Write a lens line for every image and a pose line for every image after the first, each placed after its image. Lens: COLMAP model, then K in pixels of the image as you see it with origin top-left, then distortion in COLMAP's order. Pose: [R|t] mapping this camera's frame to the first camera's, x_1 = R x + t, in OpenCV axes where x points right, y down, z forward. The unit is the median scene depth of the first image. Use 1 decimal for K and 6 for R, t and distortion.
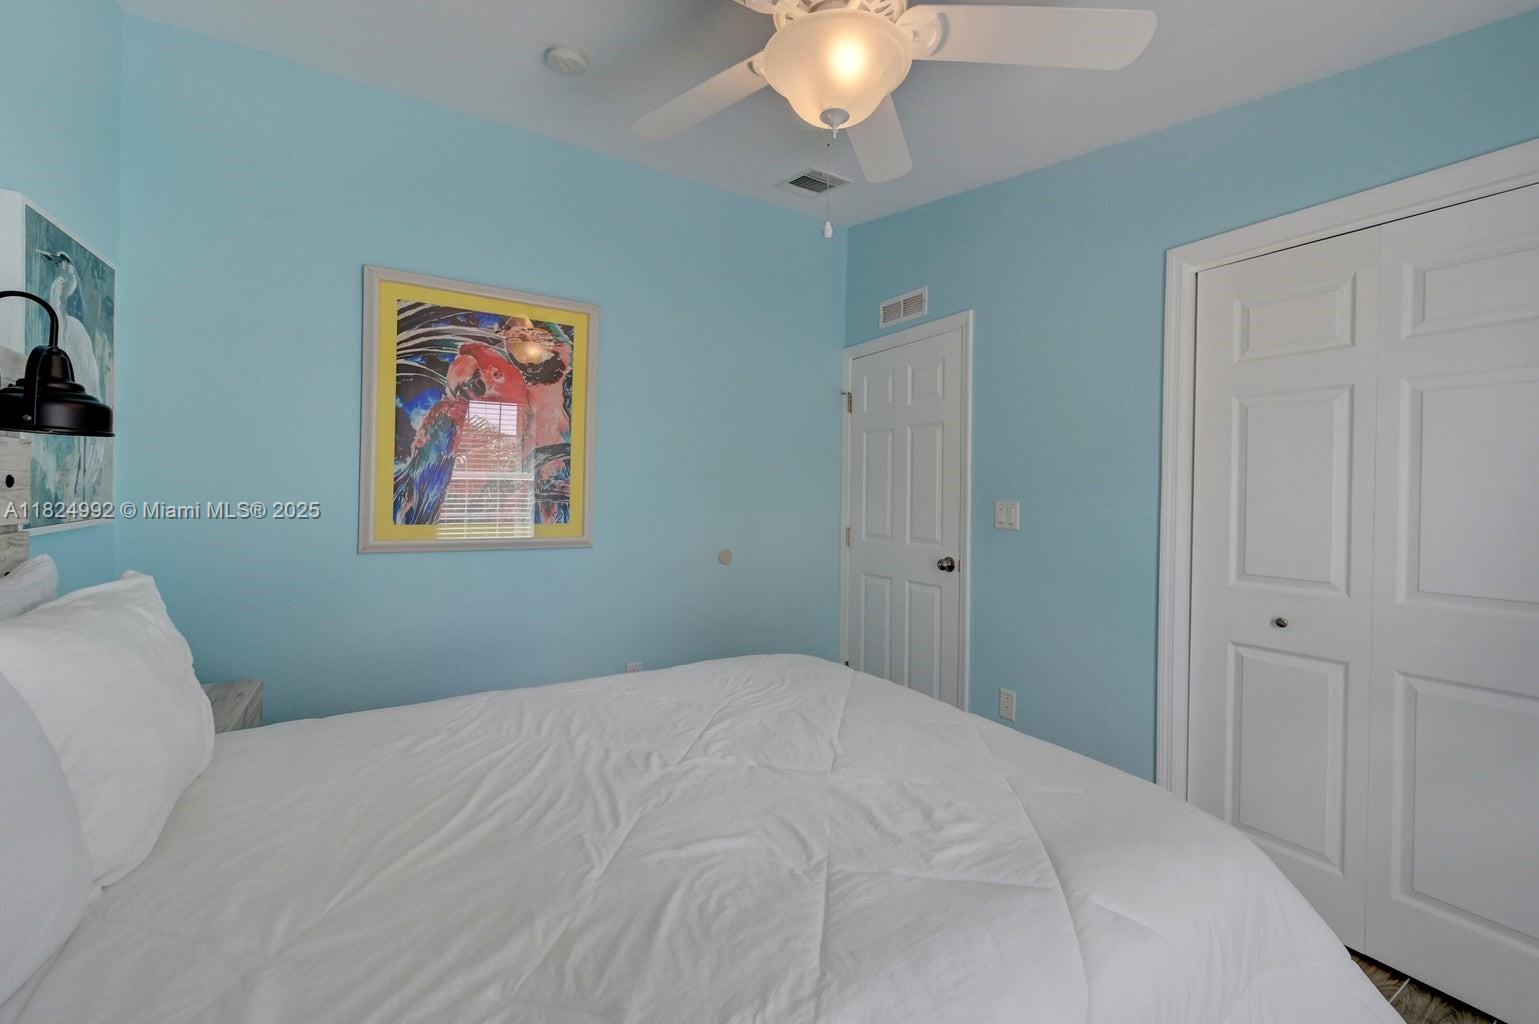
lens RADIAL K [[630.6, 0, 779.2], [0, 630.6, 498.2], [0, 0, 1]] dist [-0.004724, 0.001830]
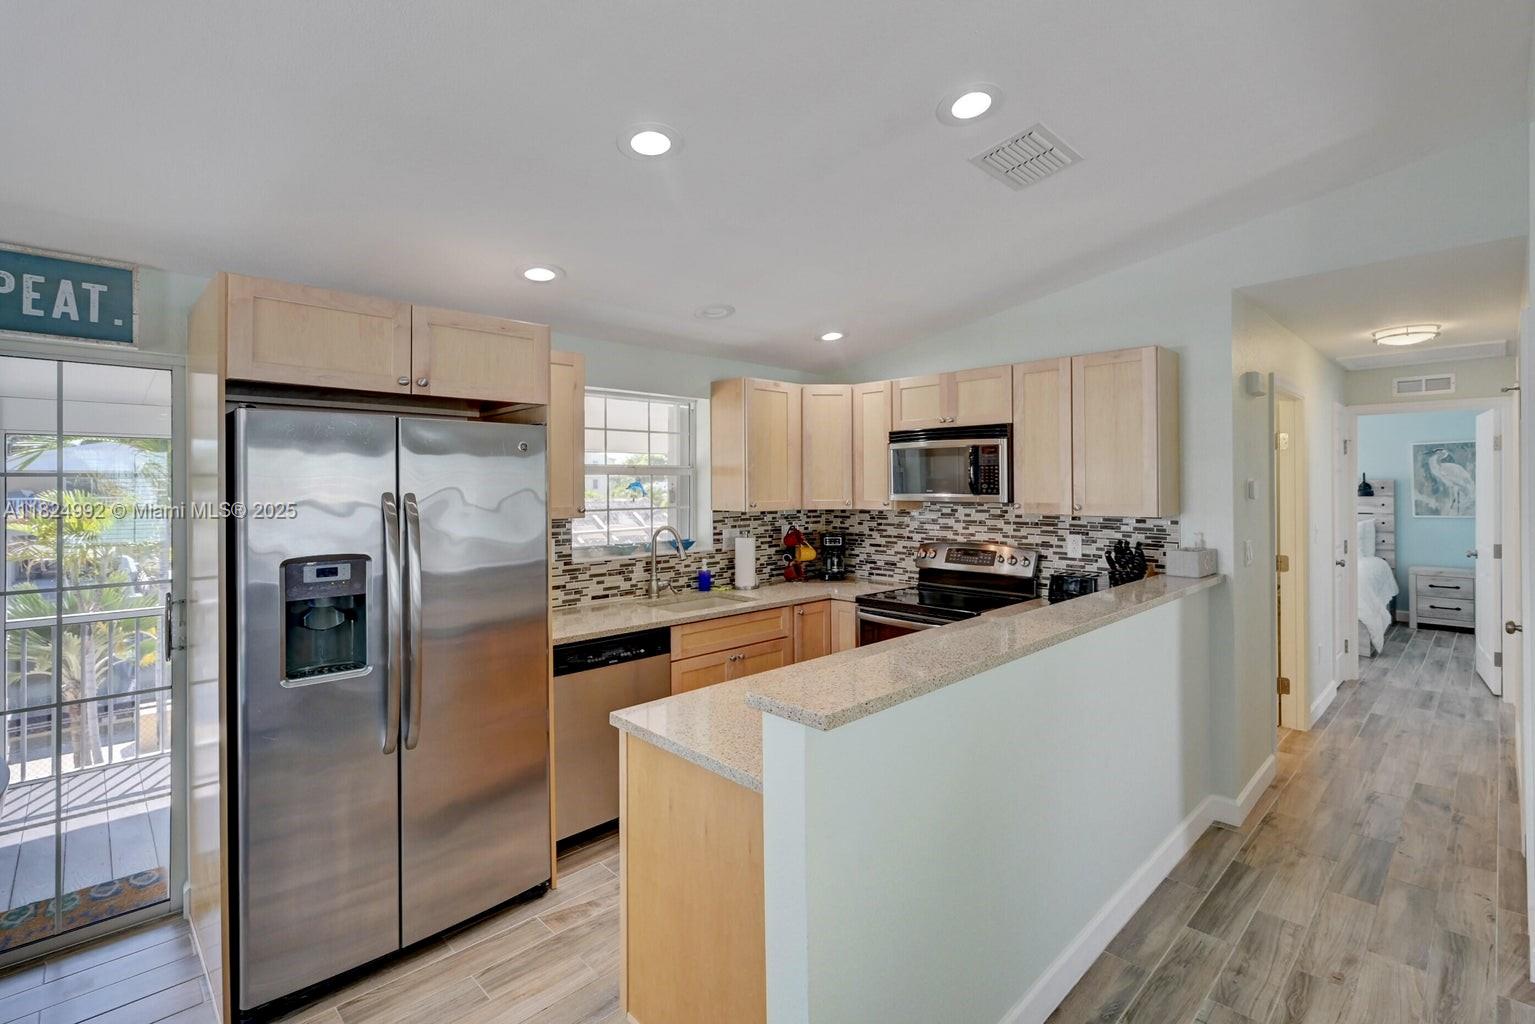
lens RADIAL K [[706.1, 0, 819.4], [0, 706.1, 476.4], [0, 0, 1]] dist [0.003510, 0.000588]
pose [[-0.966627, -0.010217, -0.255984, 2.520683], [-0.007651, 0.999910, -0.011017, -0.084763], [0.256073, -0.008691, -0.966618, 2.846534]]
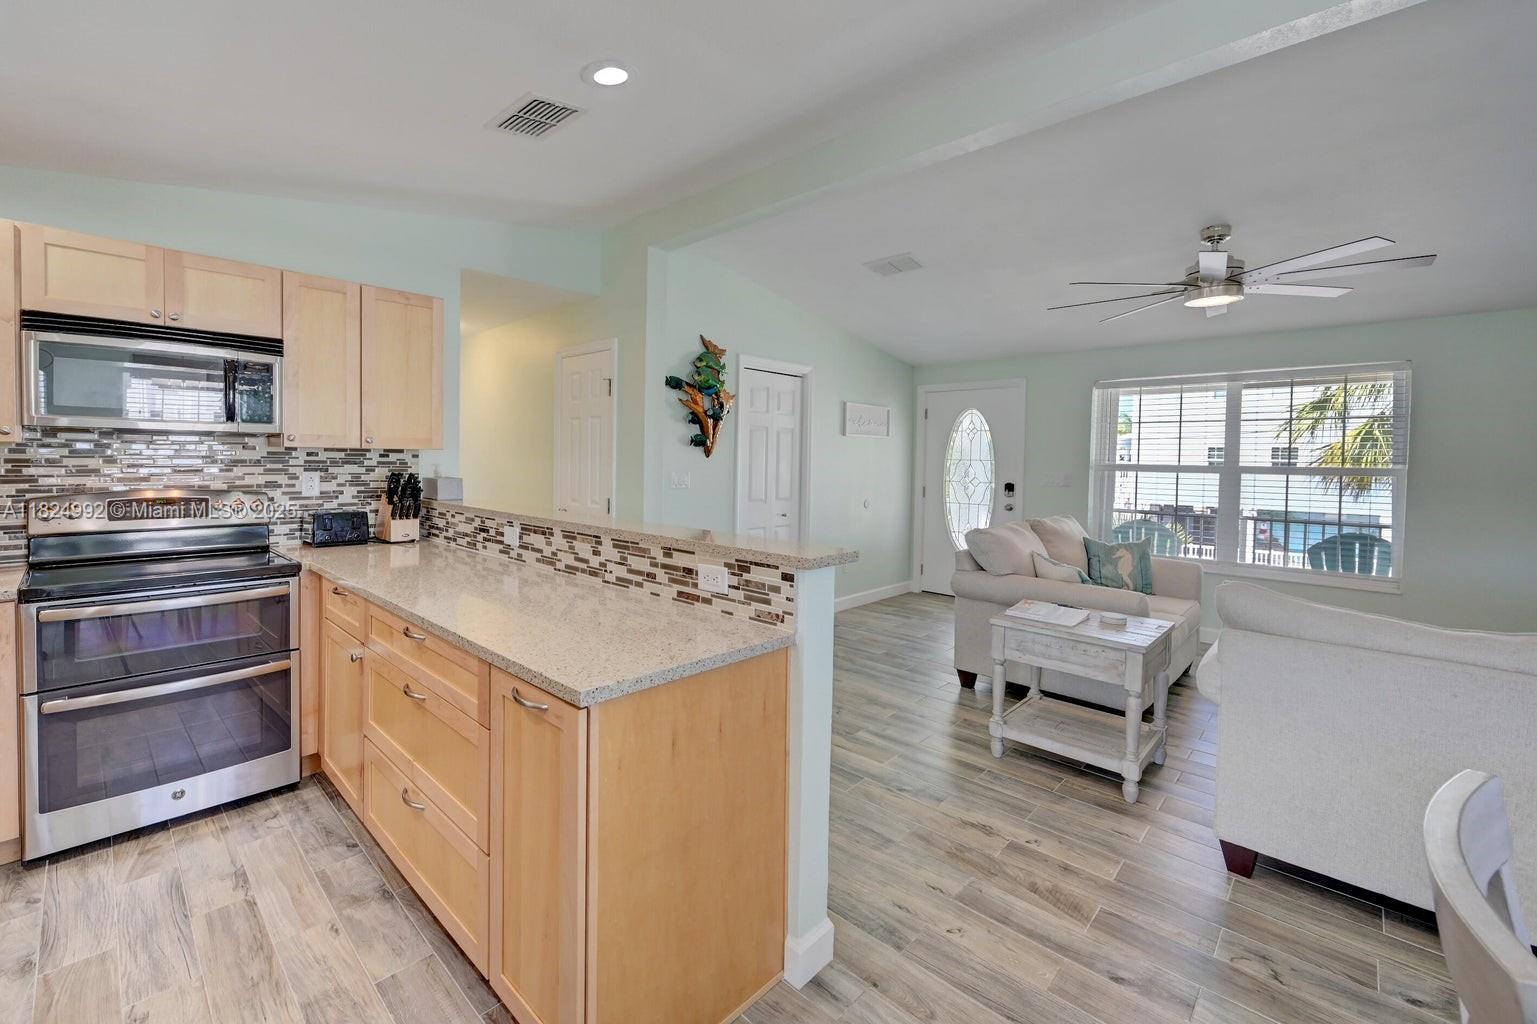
lens RADIAL K [[646.9, 0, 719.1], [0, 646.9, 473.0], [0, 0, 1]] dist [-0.001802, 0.001810]
pose [[0.230480, 0.016181, -0.972942, 3.036188], [-0.013423, 0.999819, 0.013448, -0.007980], [0.972984, 0.009960, 0.230656, 2.036891]]
